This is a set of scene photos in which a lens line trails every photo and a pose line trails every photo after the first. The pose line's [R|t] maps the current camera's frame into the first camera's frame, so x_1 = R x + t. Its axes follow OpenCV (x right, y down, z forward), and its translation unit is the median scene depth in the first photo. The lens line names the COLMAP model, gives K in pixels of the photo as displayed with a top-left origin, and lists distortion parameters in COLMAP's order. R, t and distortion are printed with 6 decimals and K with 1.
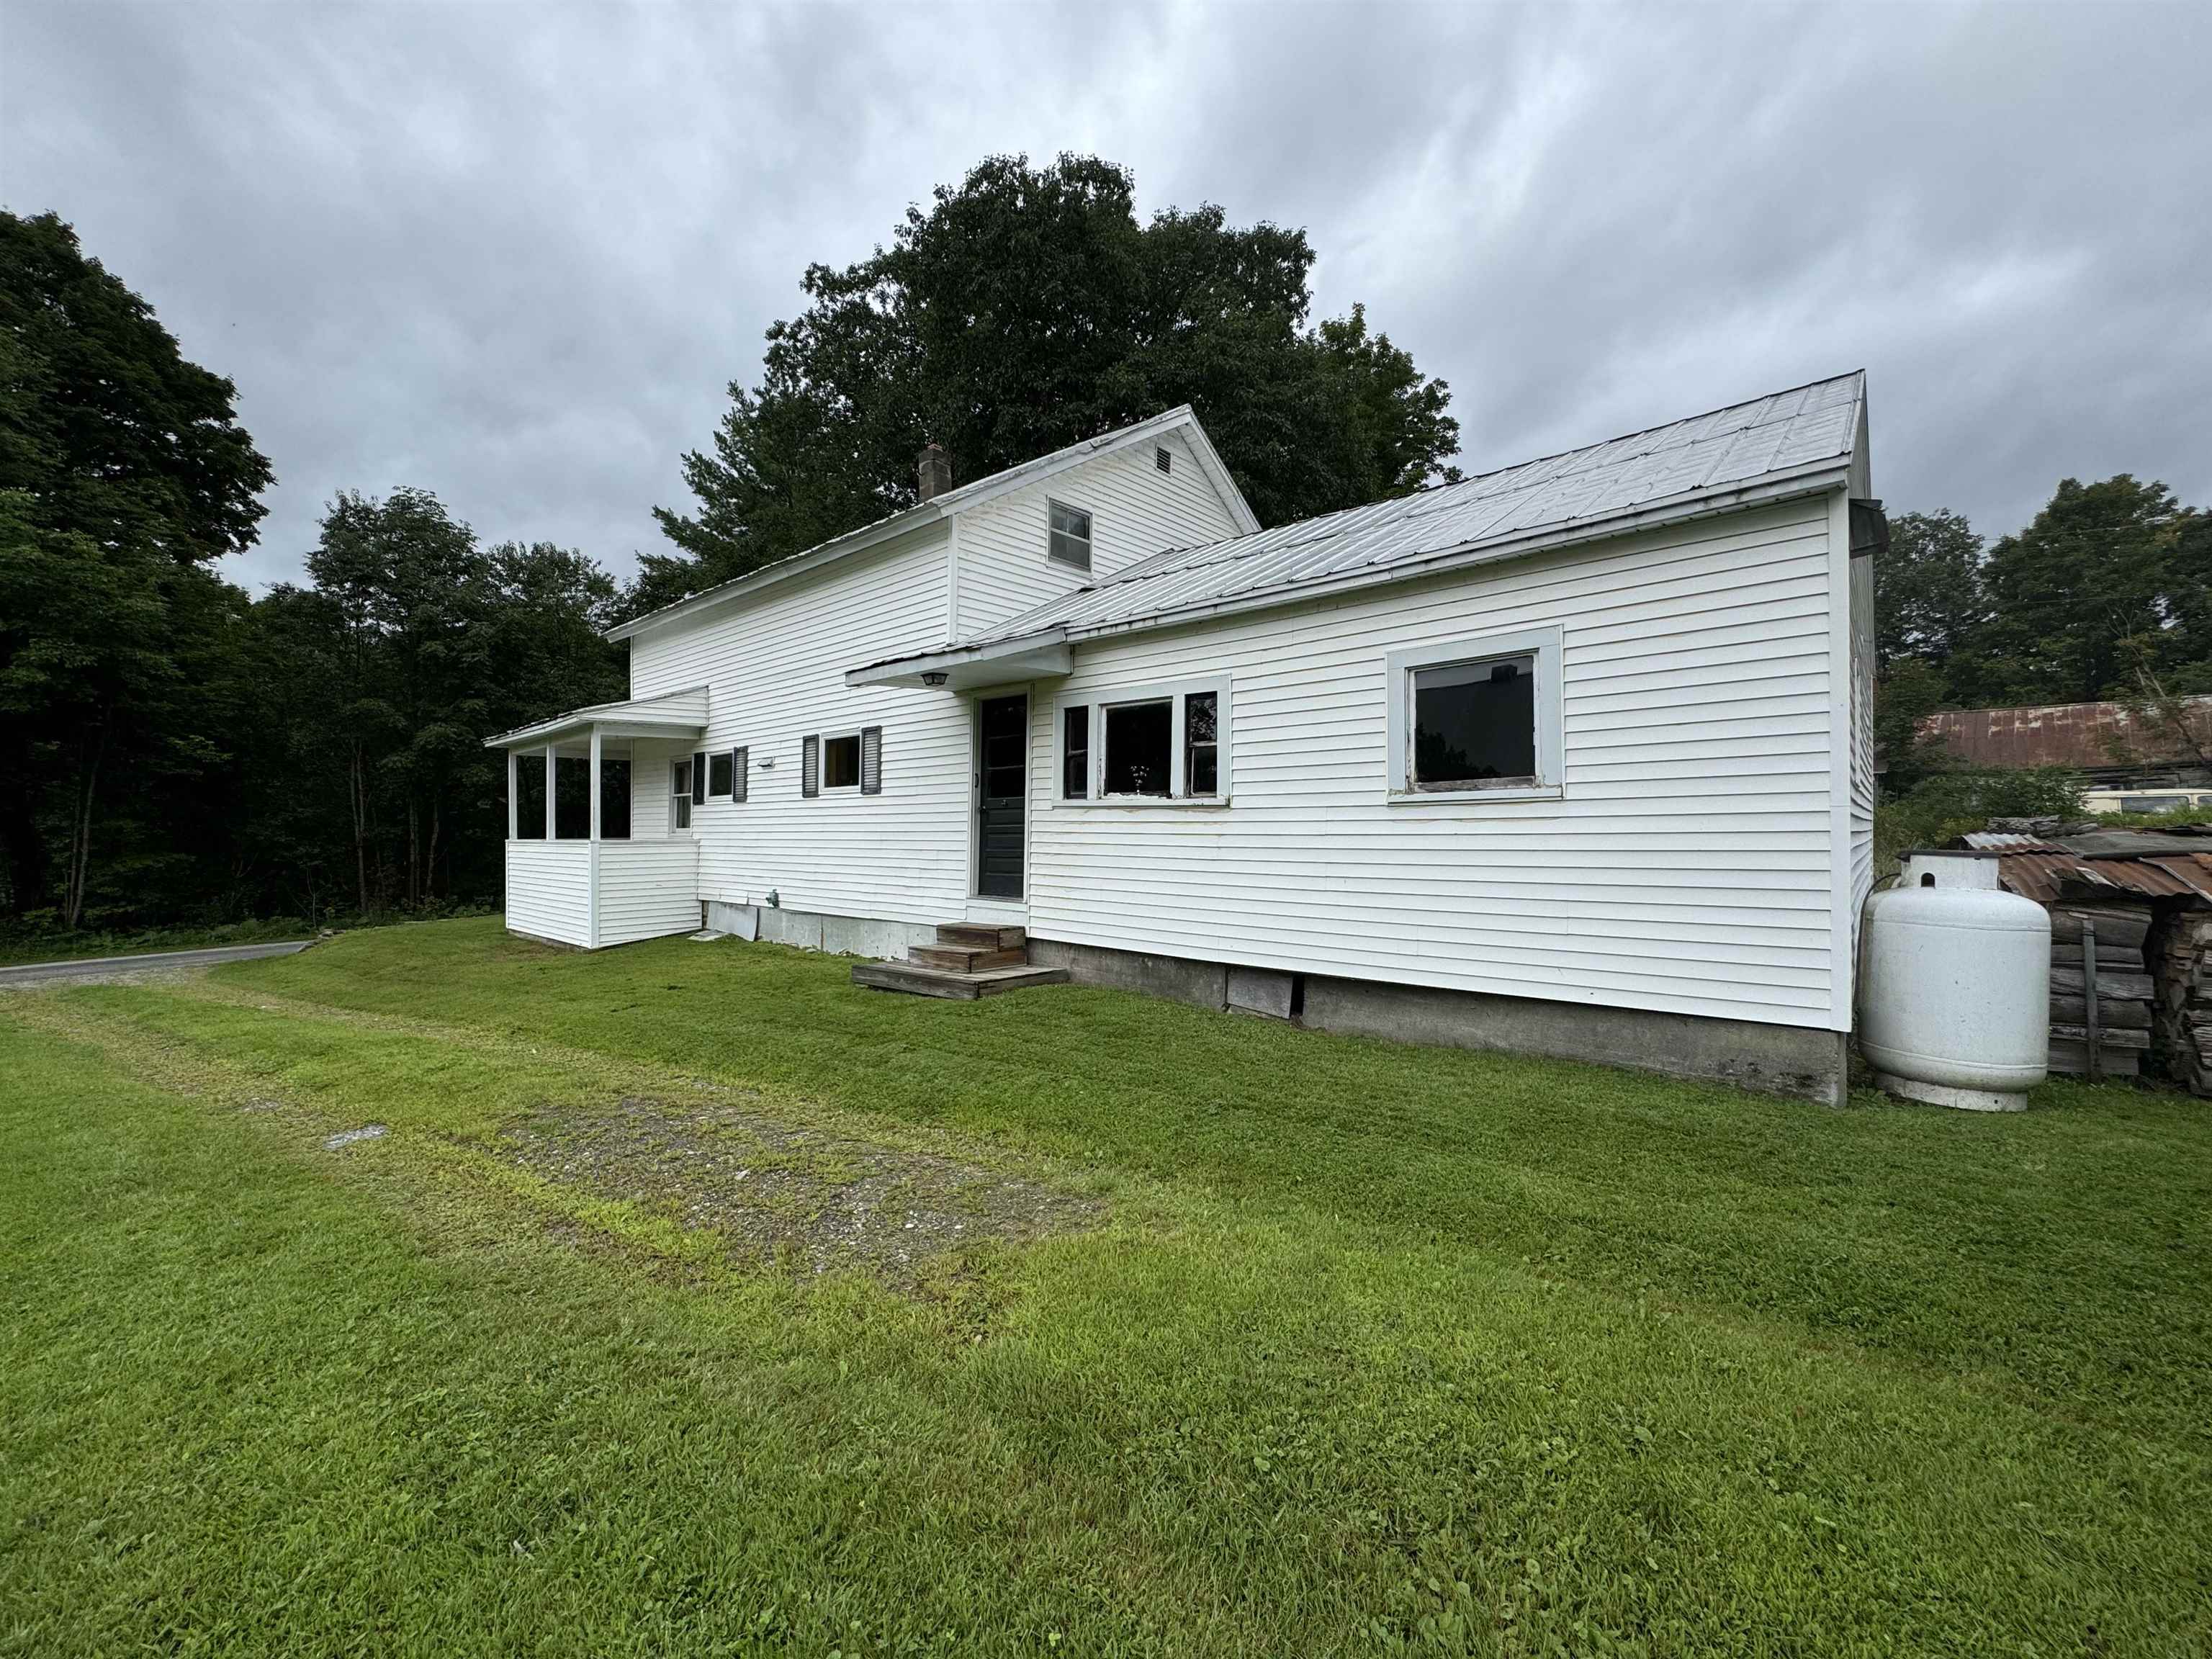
lens RADIAL K [[882.3, 0, 1103.5], [0, 882.3, 826.9], [0, 0, 1]] dist [-0.001059, 0.000020]
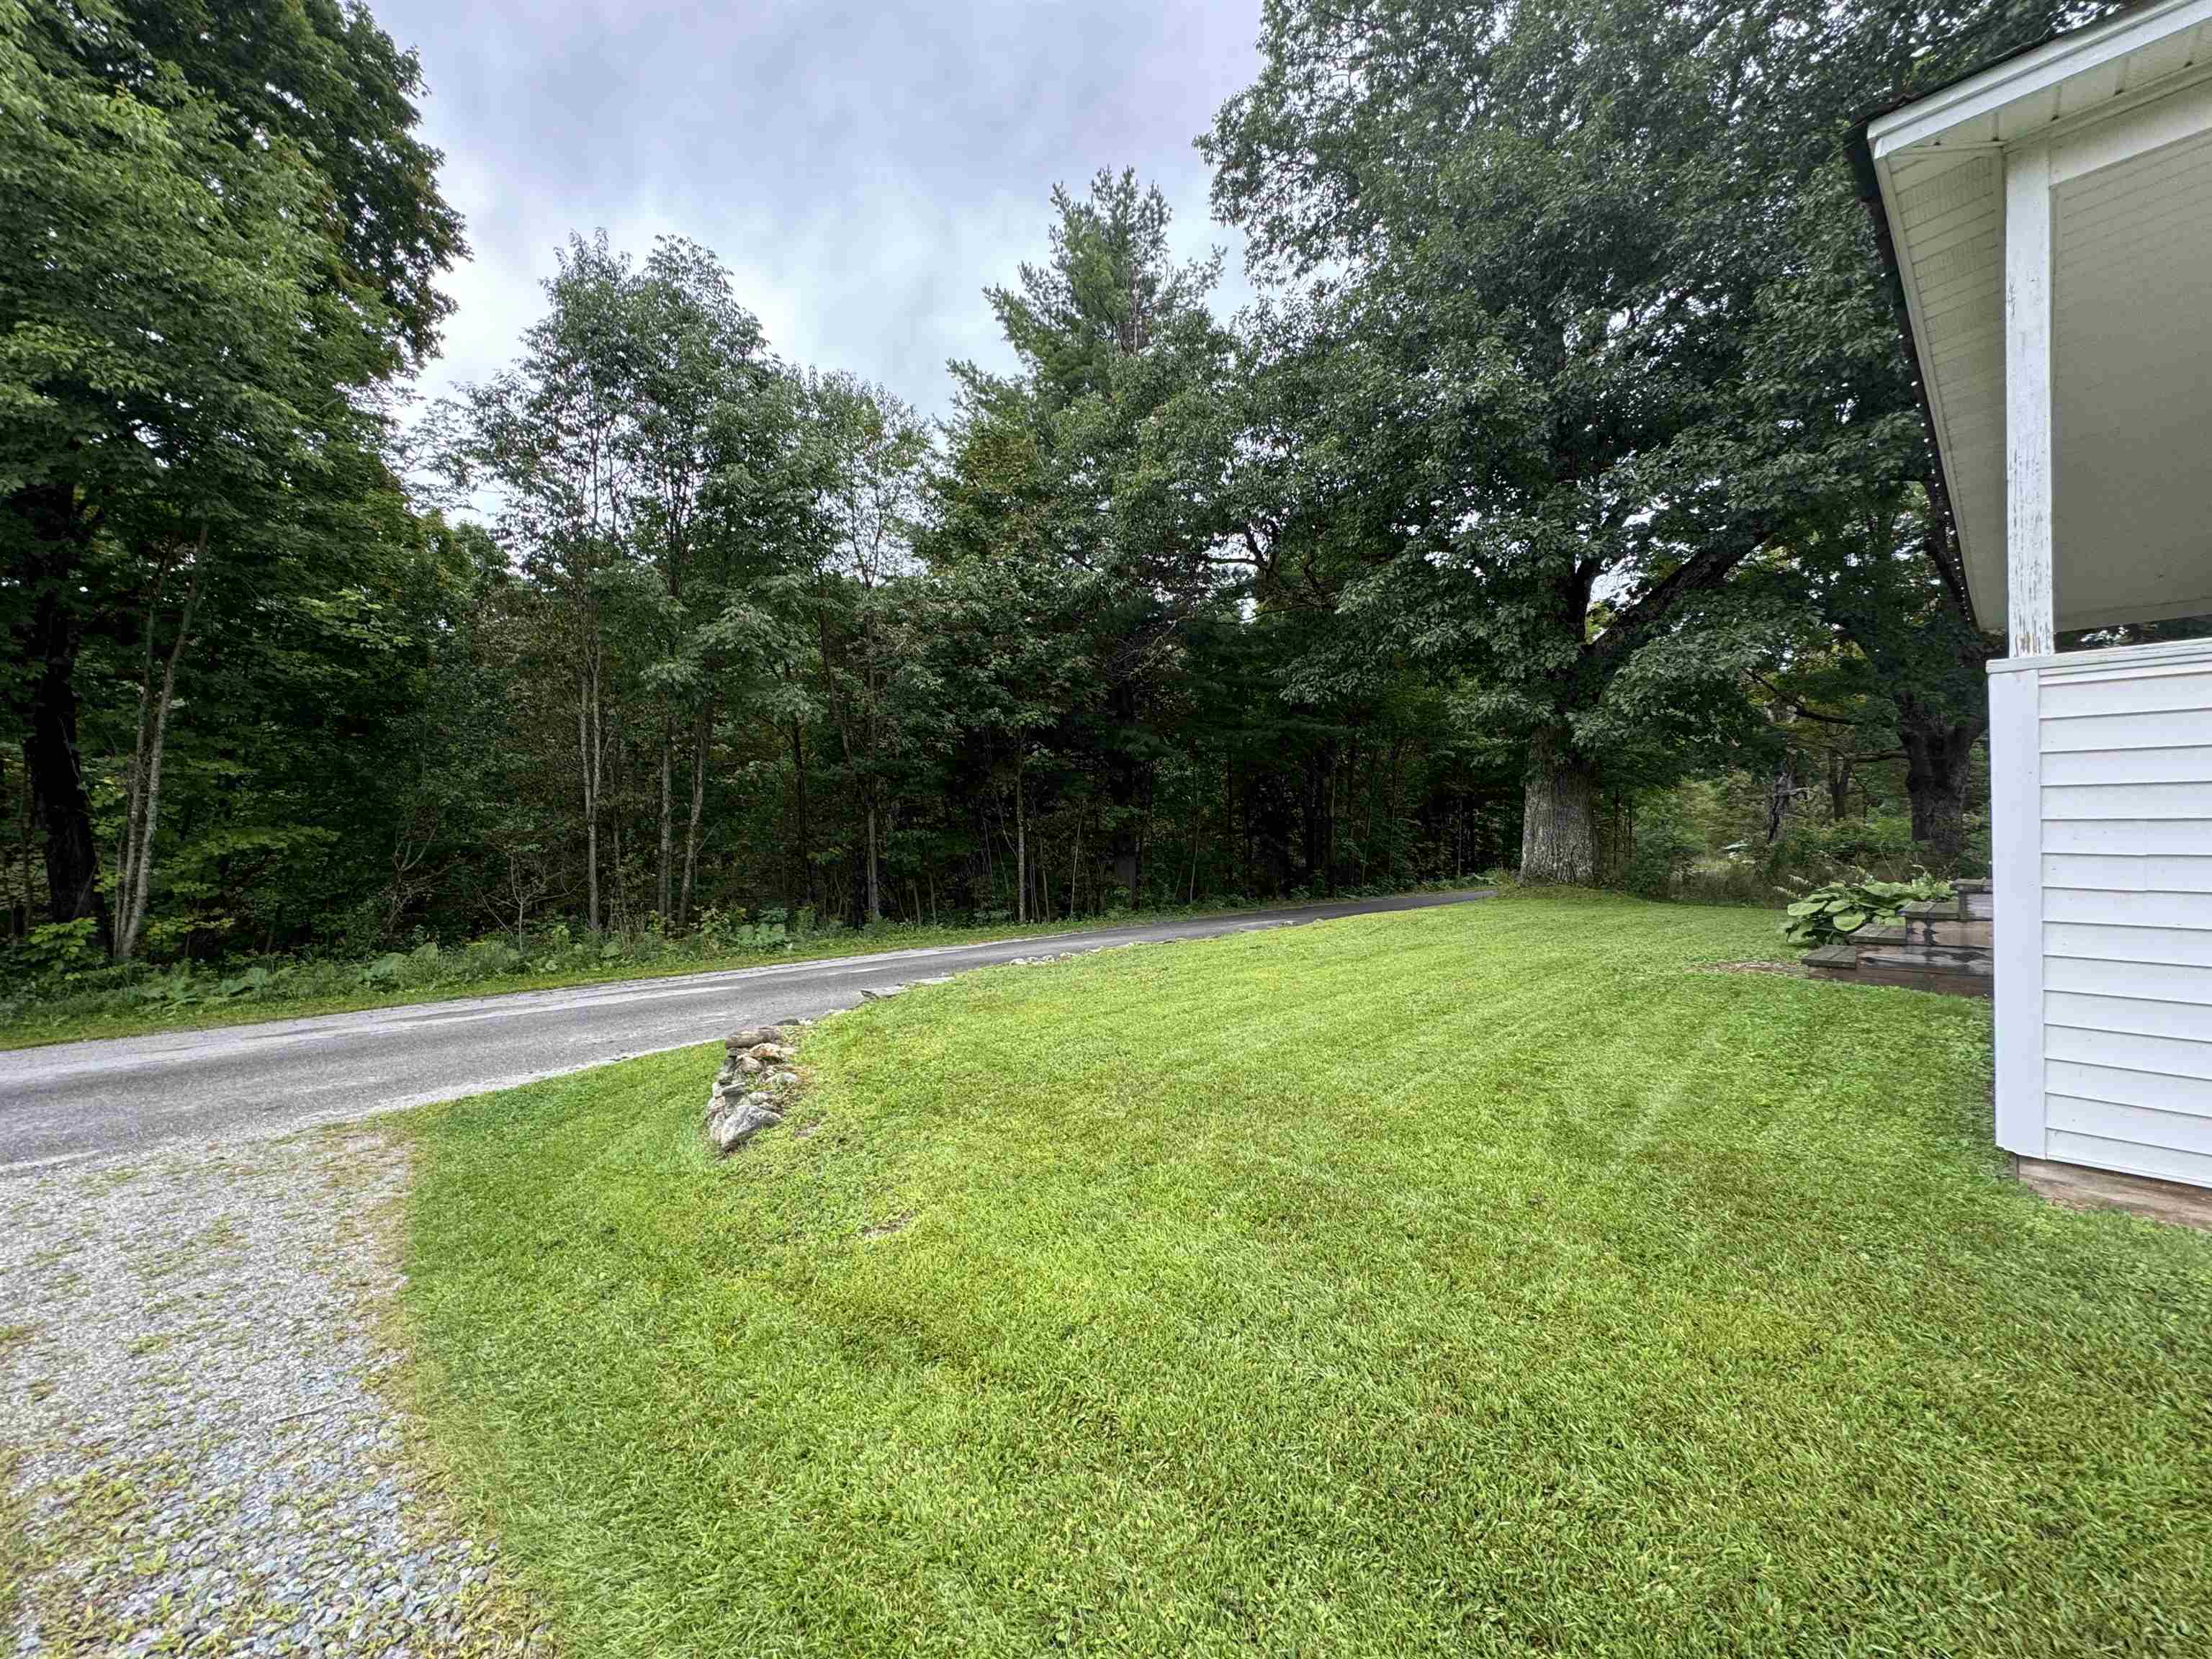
lens RADIAL K [[882.3, 0, 1107.8], [0, 882.3, 828.7], [0, 0, 1]] dist [-0.001059, 0.000020]
pose [[0.996988, 0.017420, -0.075576, -0.484296], [-0.018272, 0.999777, -0.010596, 0.028487], [0.075374, 0.011945, 0.997084, 0.462094]]
